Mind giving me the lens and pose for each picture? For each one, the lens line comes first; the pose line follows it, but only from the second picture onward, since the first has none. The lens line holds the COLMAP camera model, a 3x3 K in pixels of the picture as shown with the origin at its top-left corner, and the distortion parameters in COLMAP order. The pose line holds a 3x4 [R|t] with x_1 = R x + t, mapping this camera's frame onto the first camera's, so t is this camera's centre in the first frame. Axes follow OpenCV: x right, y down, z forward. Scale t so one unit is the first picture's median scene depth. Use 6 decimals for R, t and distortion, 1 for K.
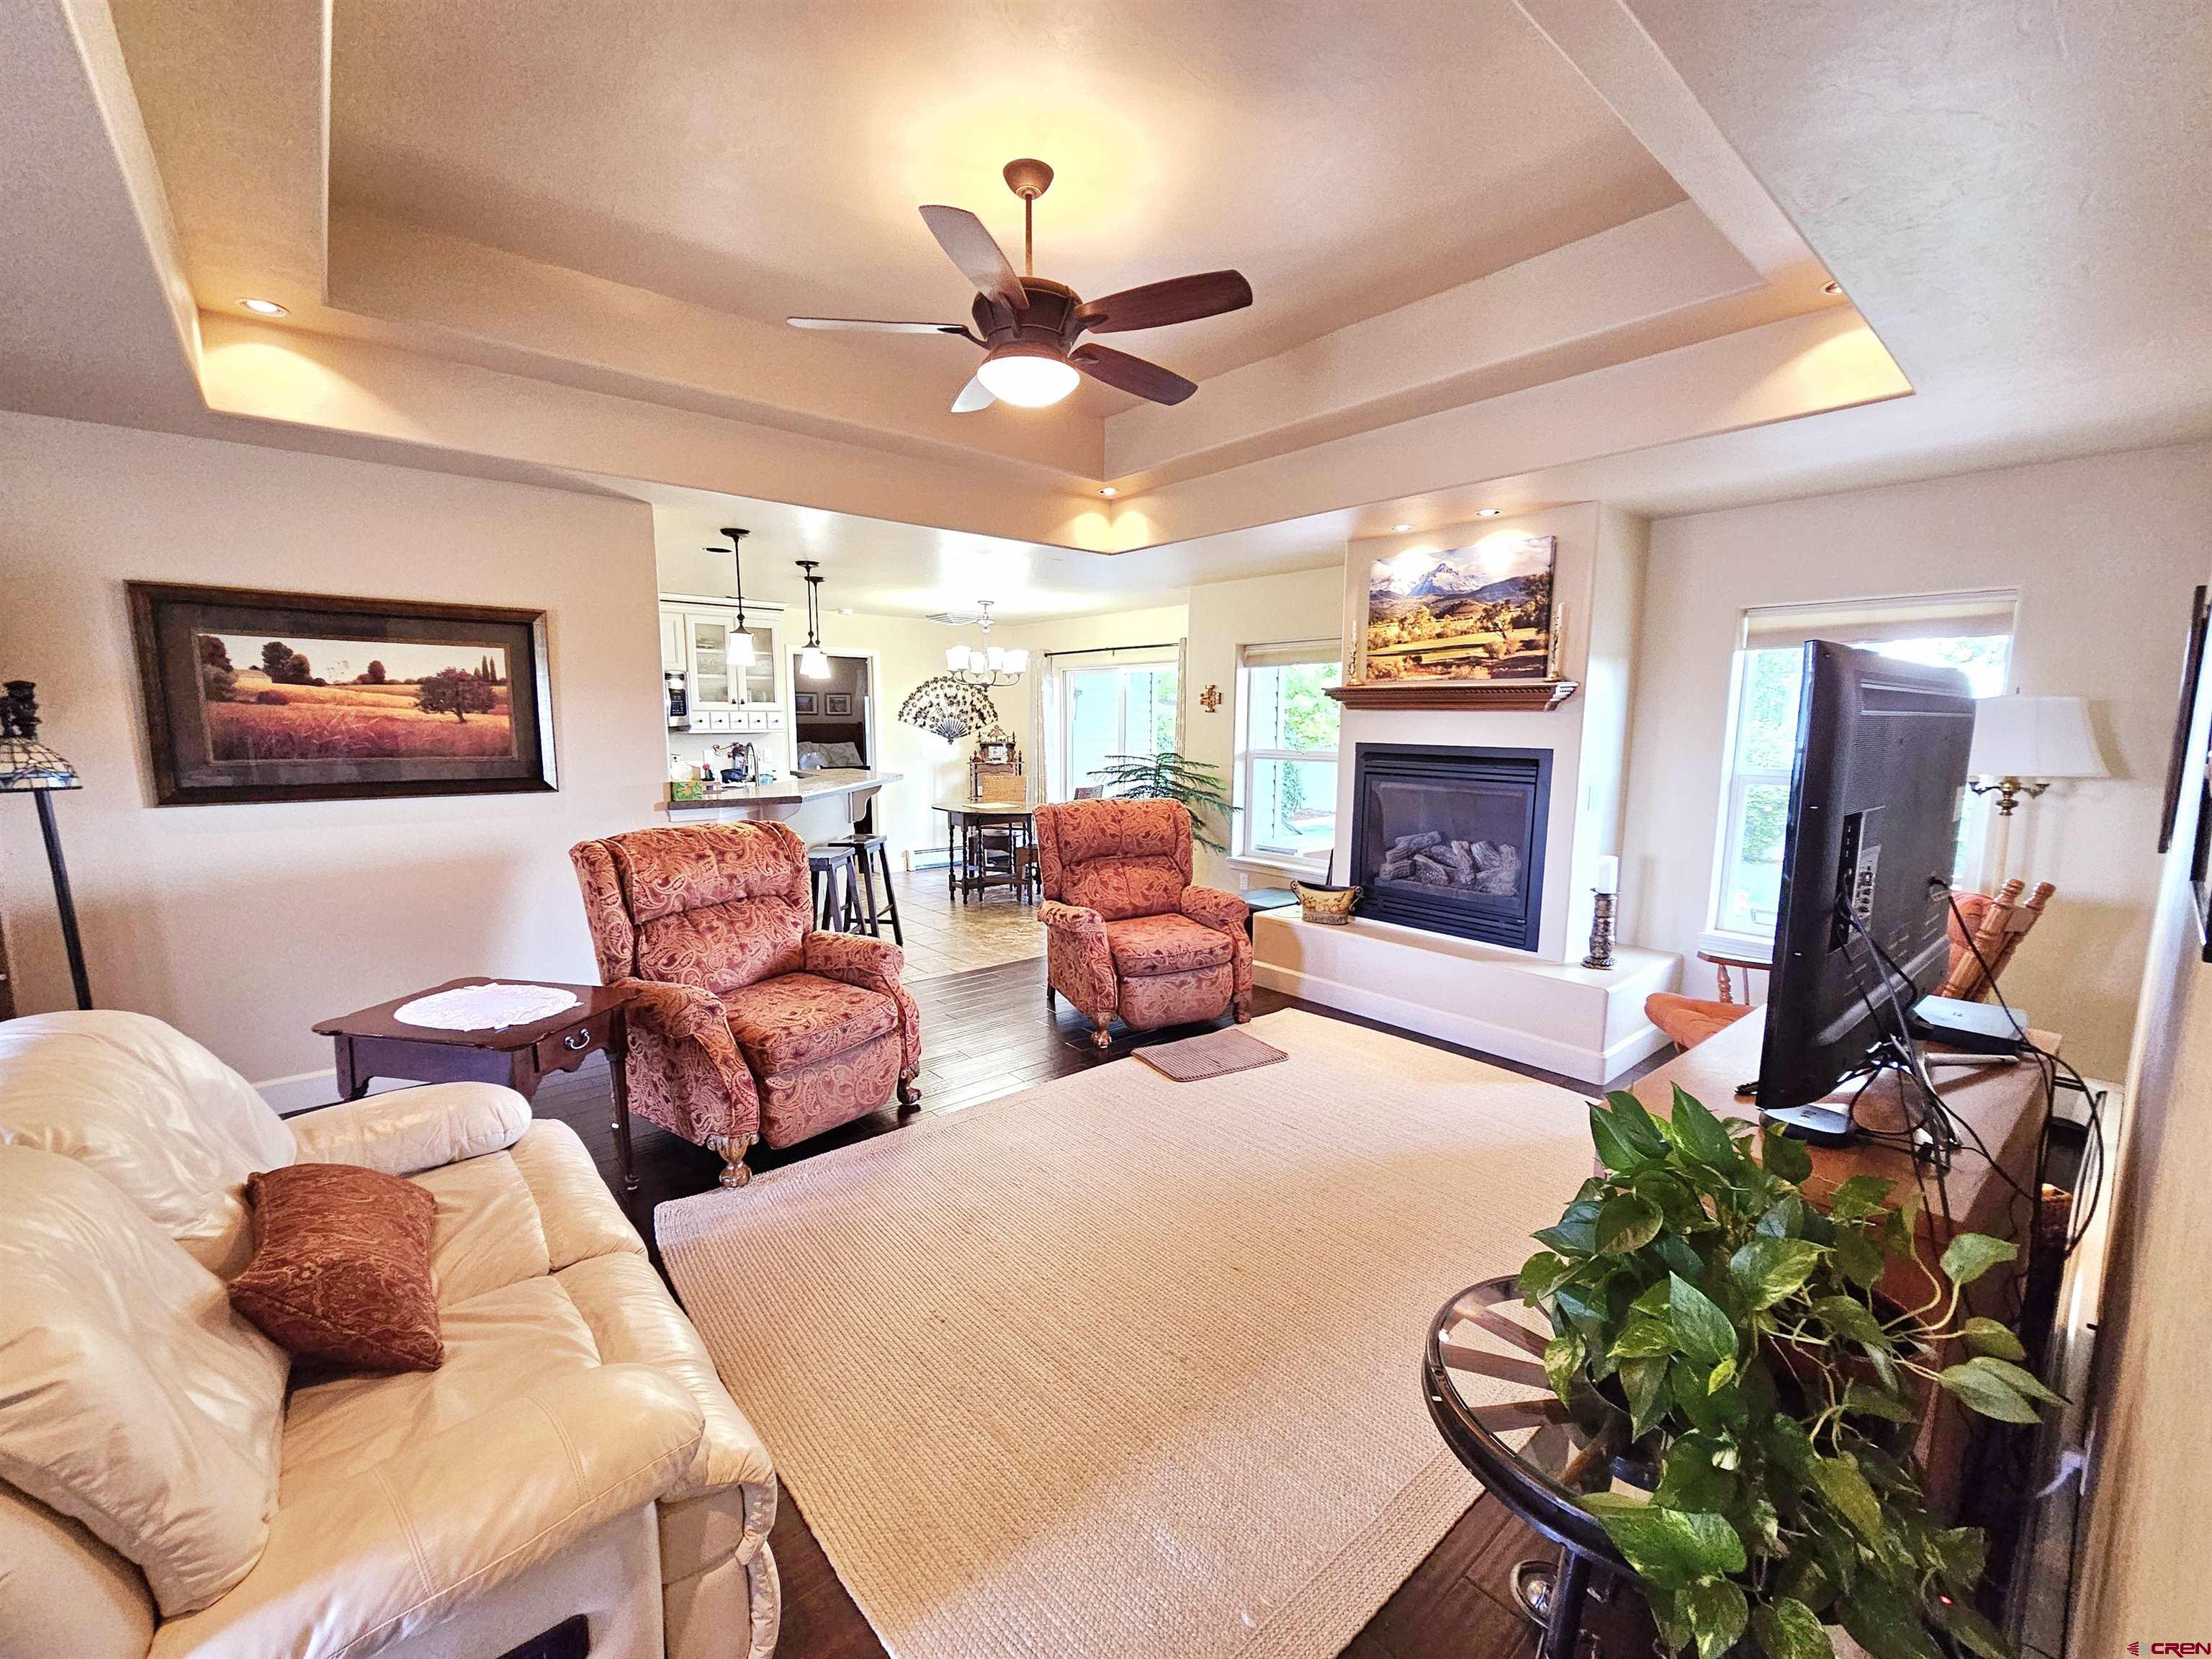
lens RADIAL K [[905.3, 0, 1104.5], [0, 905.3, 841.4], [0, 0, 1]] dist [0.002568, -0.000285]
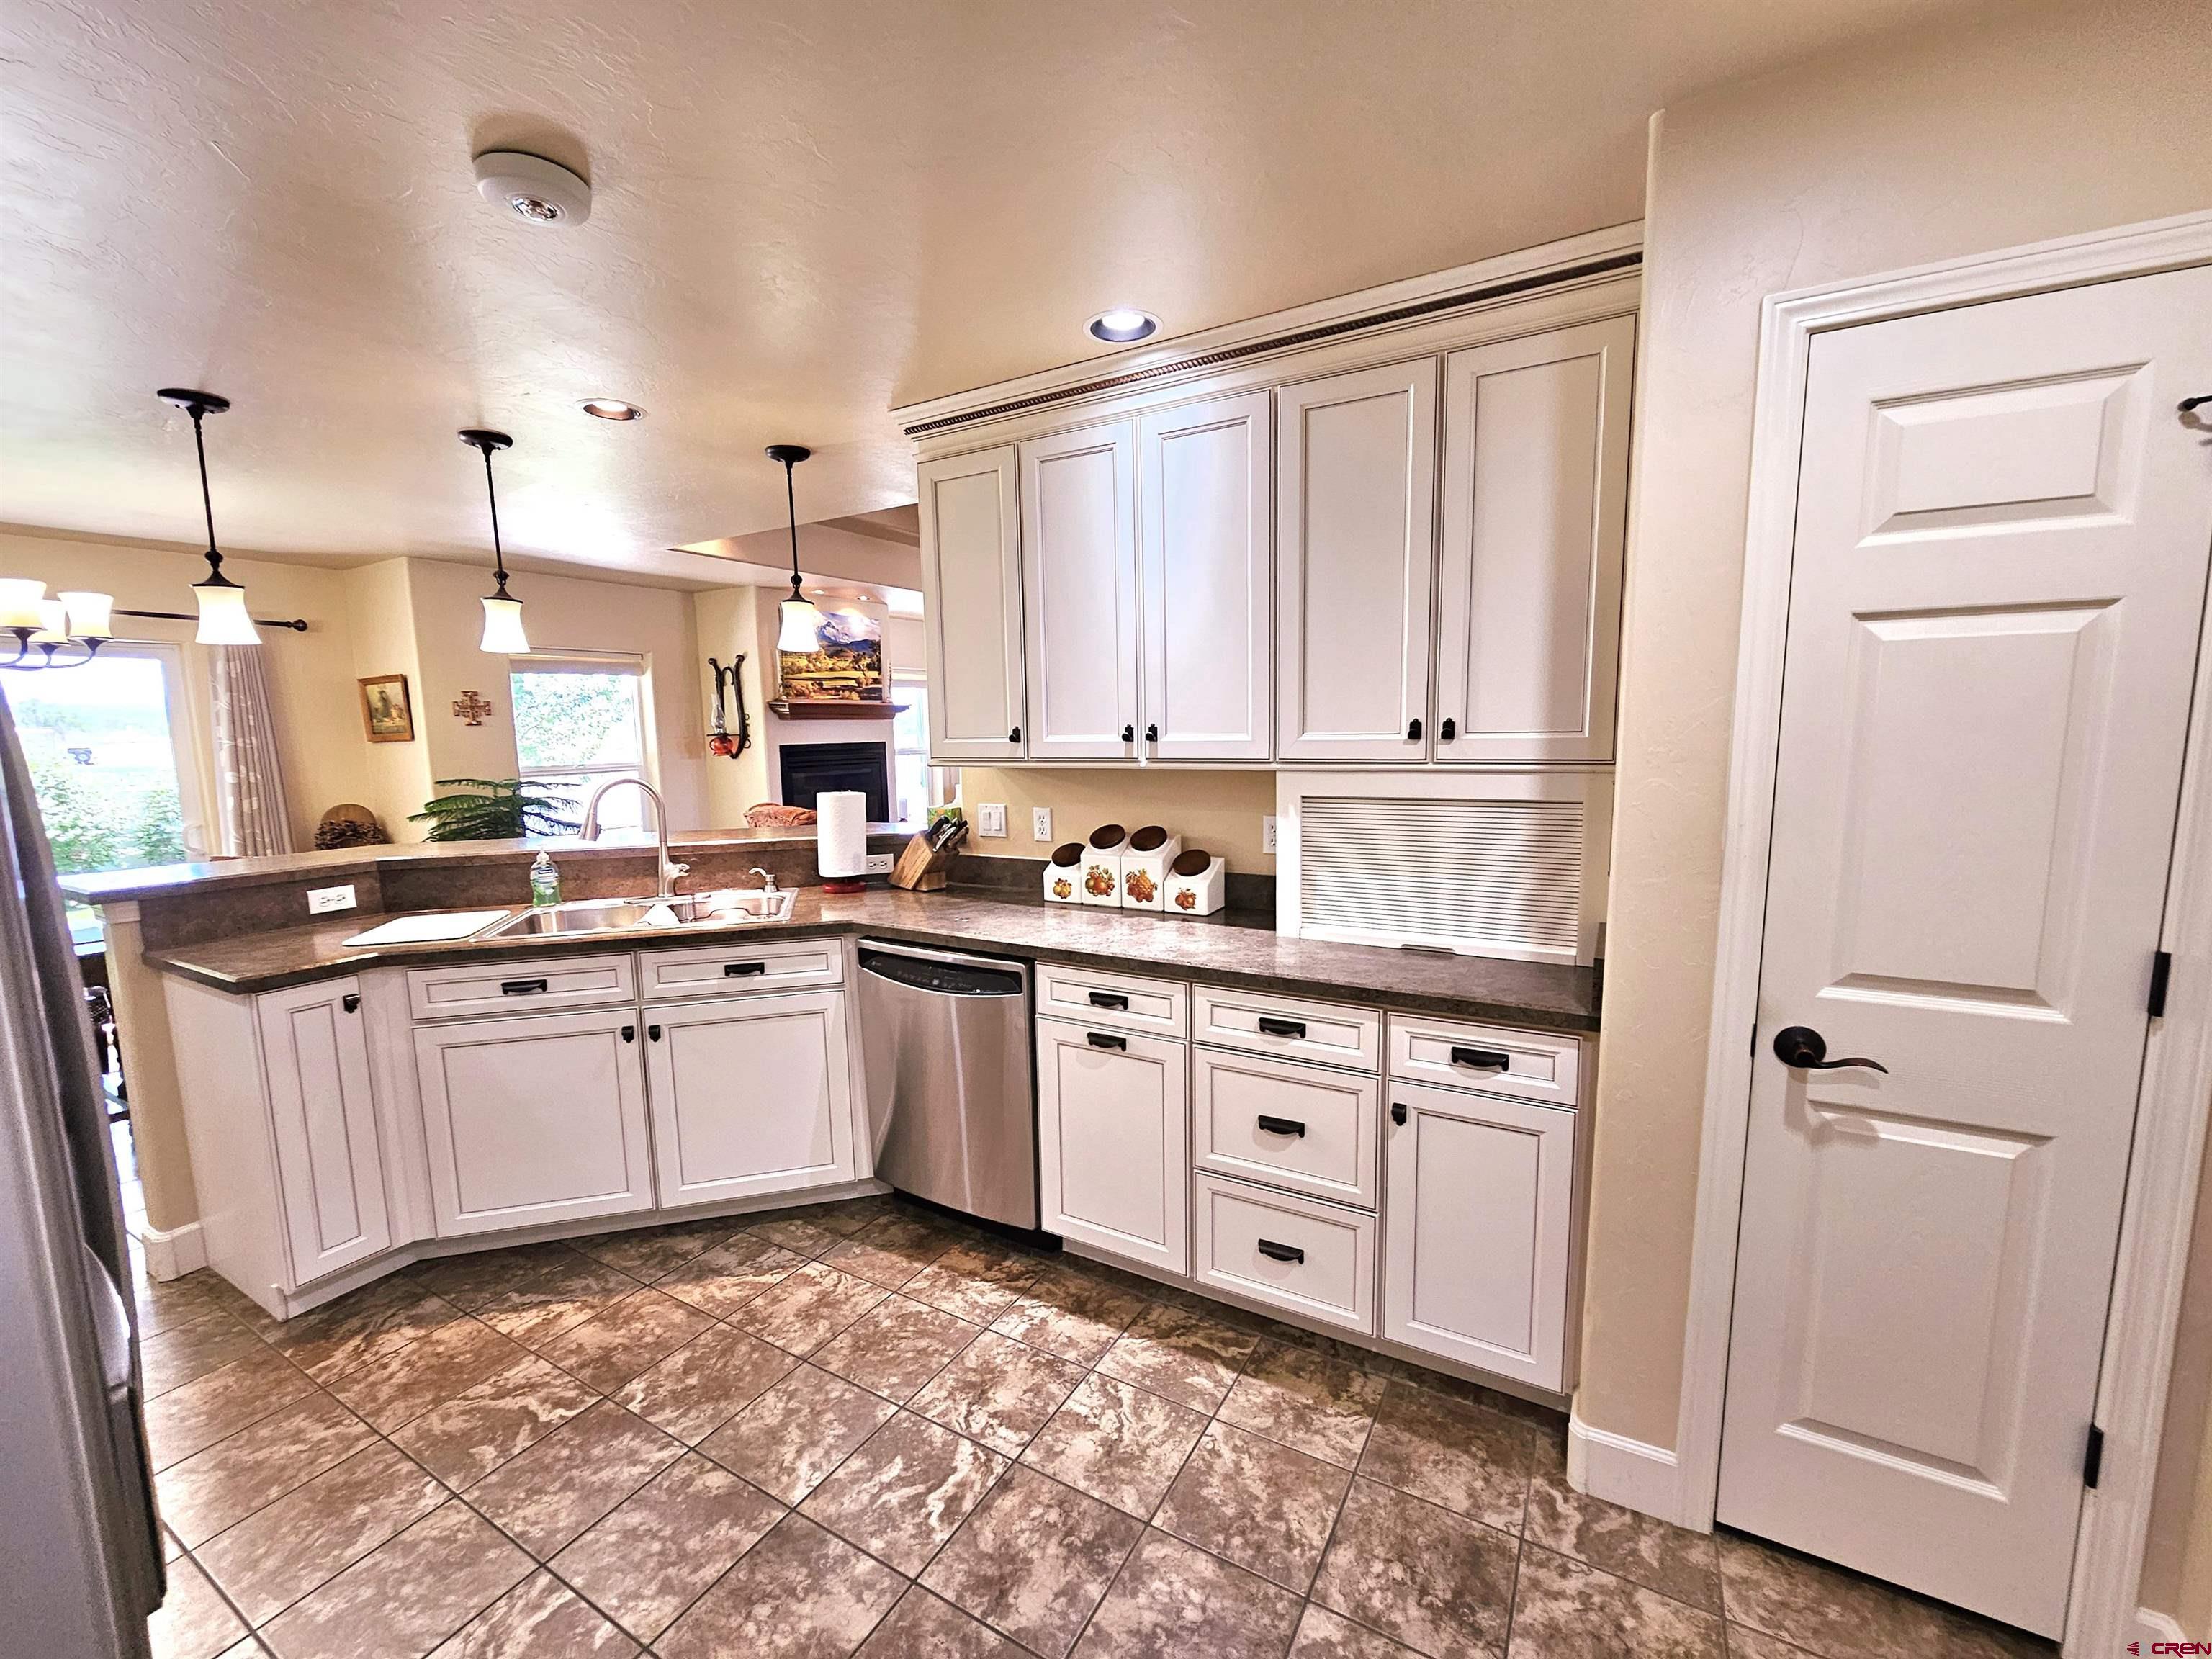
lens RADIAL K [[905.3, 0, 1104.5], [0, 905.3, 841.4], [0, 0, 1]] dist [0.002568, -0.000285]
pose [[-0.328315, -0.122712, 0.936563, -1.214378], [0.145699, 0.973080, 0.178572, -0.155110], [-0.933264, 0.195084, -0.301597, 1.100119]]
